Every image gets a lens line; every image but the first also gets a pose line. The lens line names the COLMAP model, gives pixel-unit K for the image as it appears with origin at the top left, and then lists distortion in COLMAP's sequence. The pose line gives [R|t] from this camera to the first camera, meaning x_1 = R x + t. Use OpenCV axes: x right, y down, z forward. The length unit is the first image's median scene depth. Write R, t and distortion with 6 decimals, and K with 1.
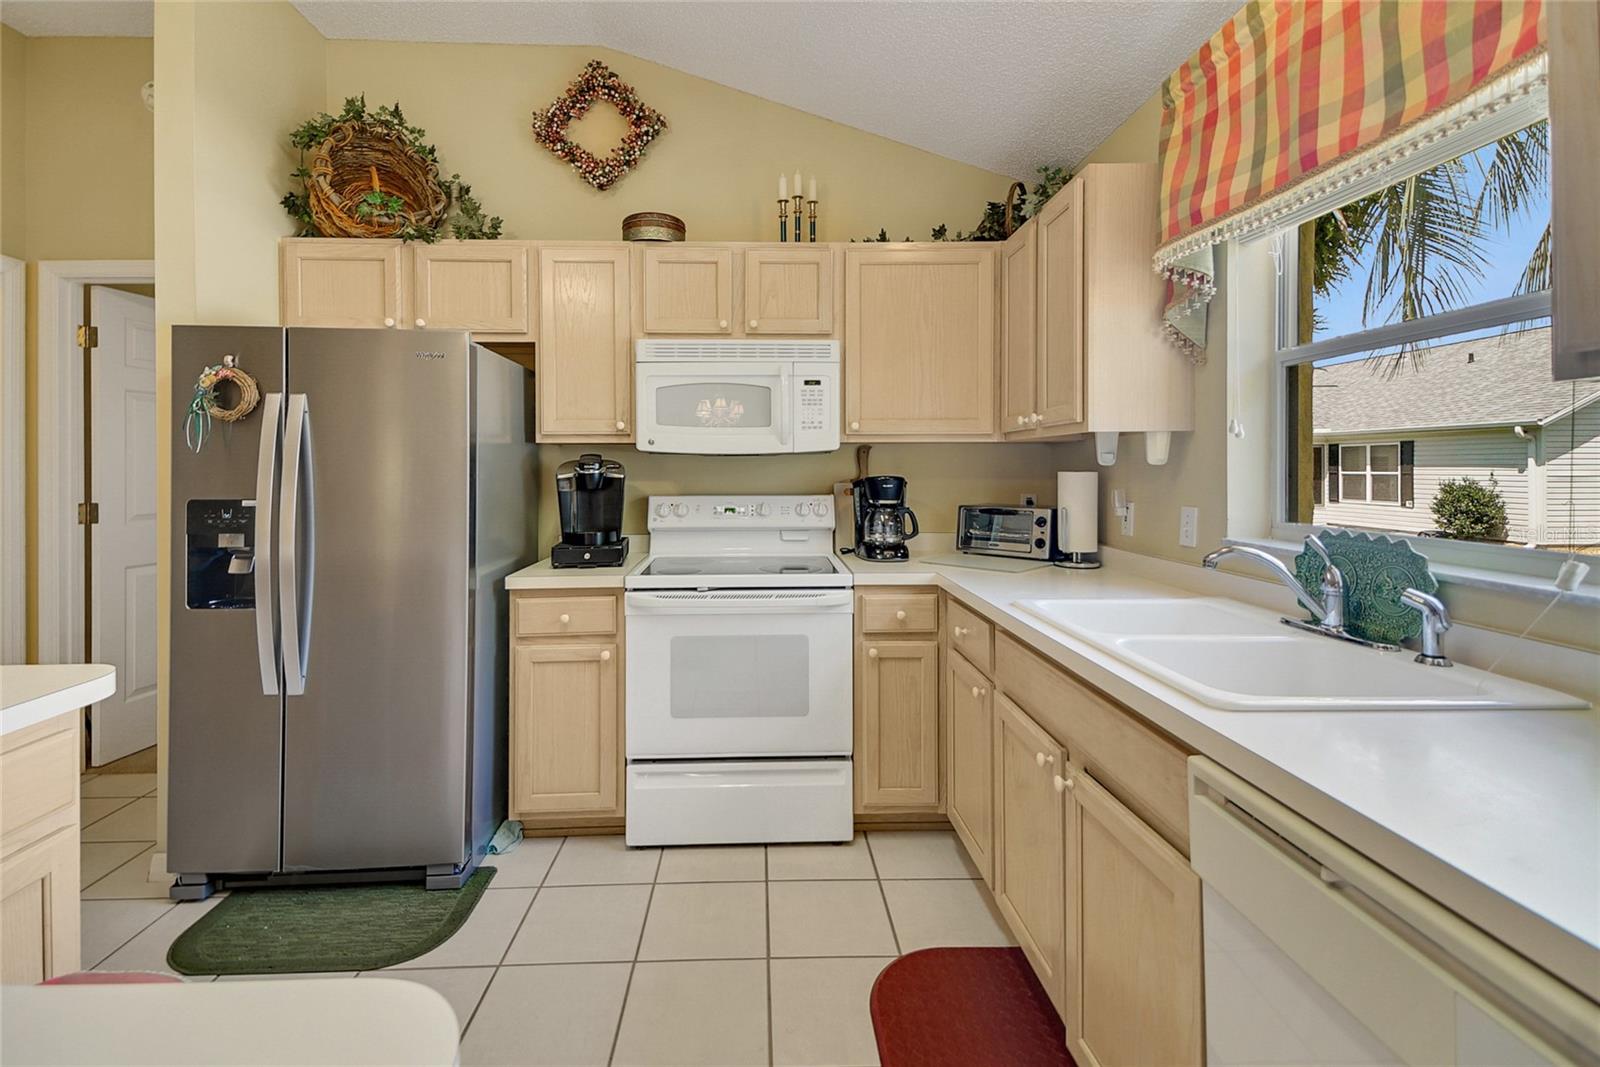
lens RADIAL K [[710.5, 0, 776.4], [0, 710.5, 474.2], [0, 0, 1]] dist [-0.002856, -0.000914]
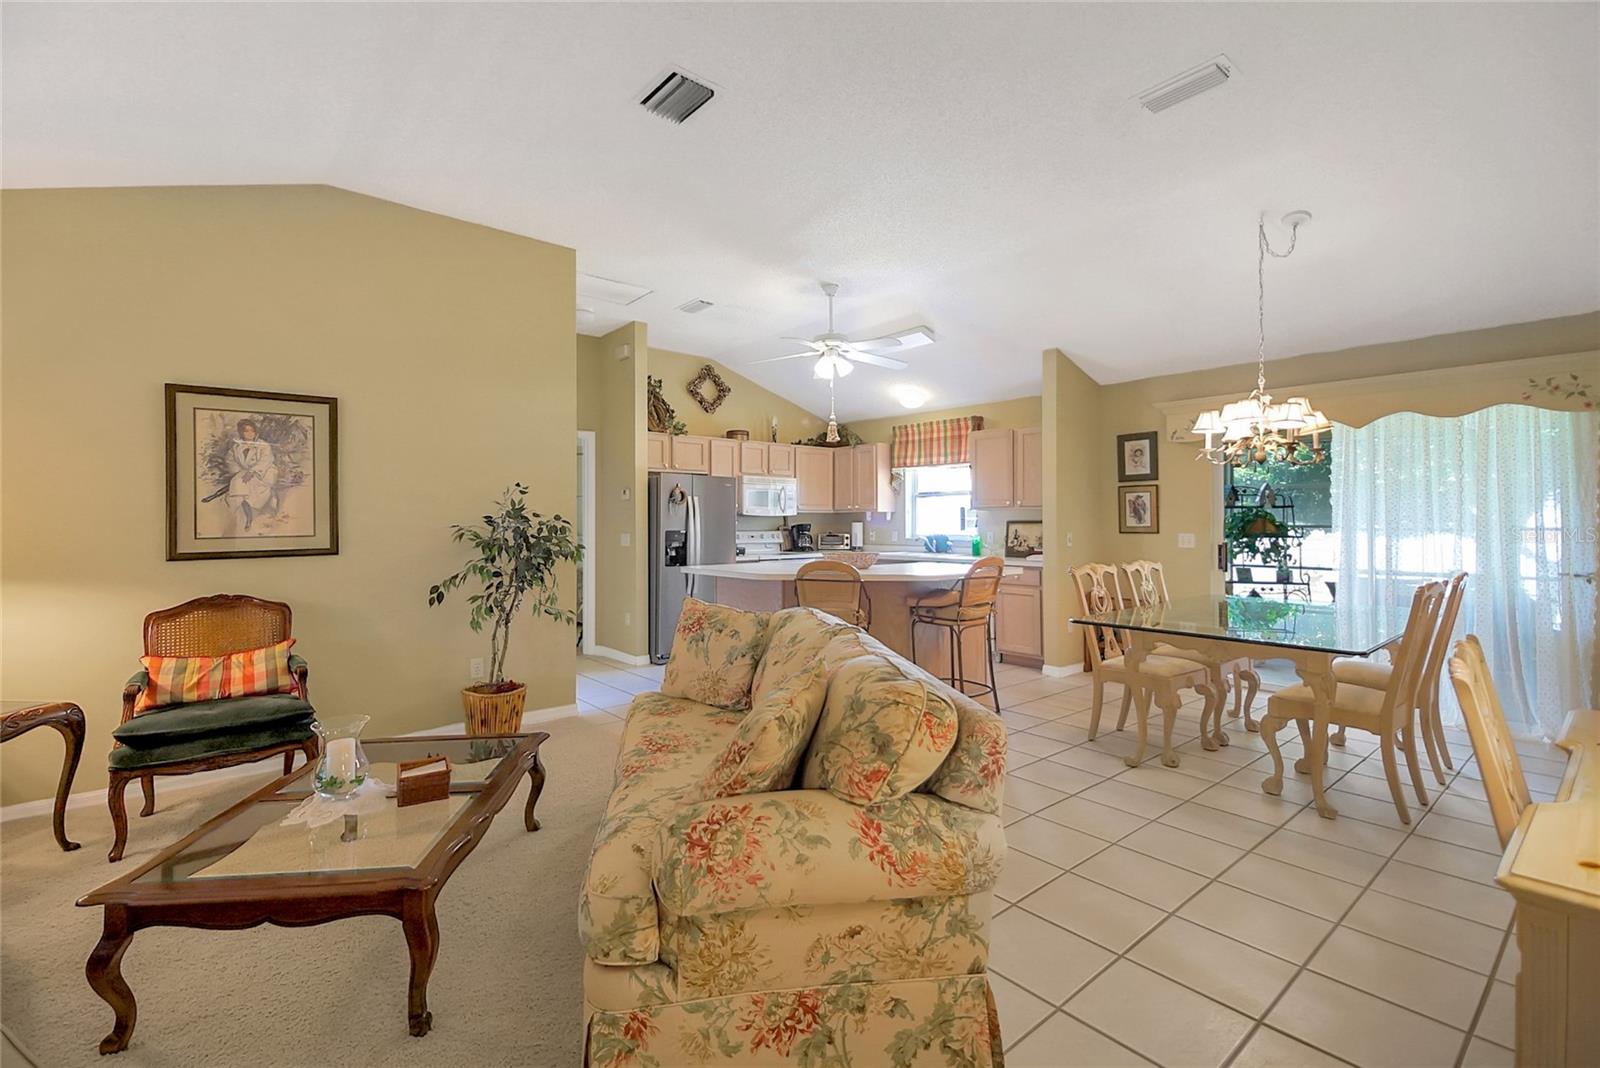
lens RADIAL K [[700.9, 0, 772.2], [0, 700.9, 515.5], [0, 0, 1]] dist [0.051570, -0.025358]
pose [[0.798125, 0.006333, 0.602459, -1.811063], [0.003475, 0.999880, -0.015115, 0.011944], [-0.602482, 0.014157, 0.798007, -1.329875]]
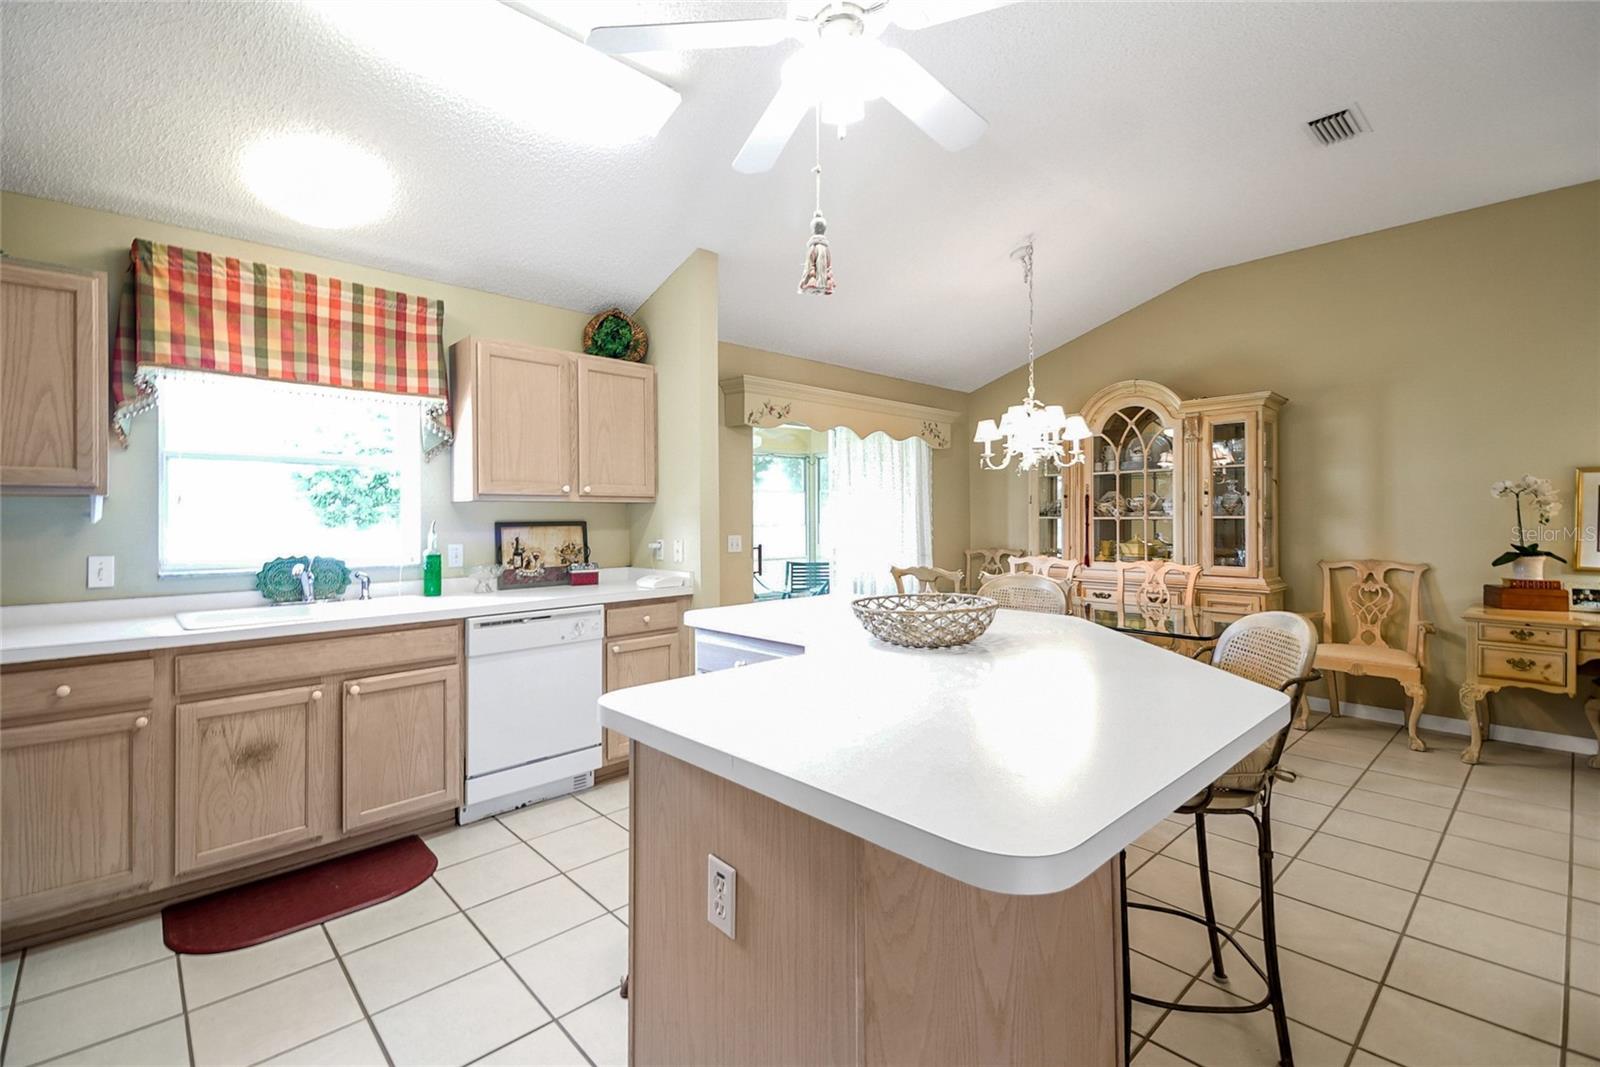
lens RADIAL K [[700.9, 0, 772.2], [0, 700.9, 515.0], [0, 0, 1]] dist [0.051570, -0.025358]
pose [[-0.647726, 0.014079, 0.761744, -0.939374], [0.015956, 0.999861, -0.004912, -0.003240], [-0.761707, 0.008972, -0.647860, 0.729958]]
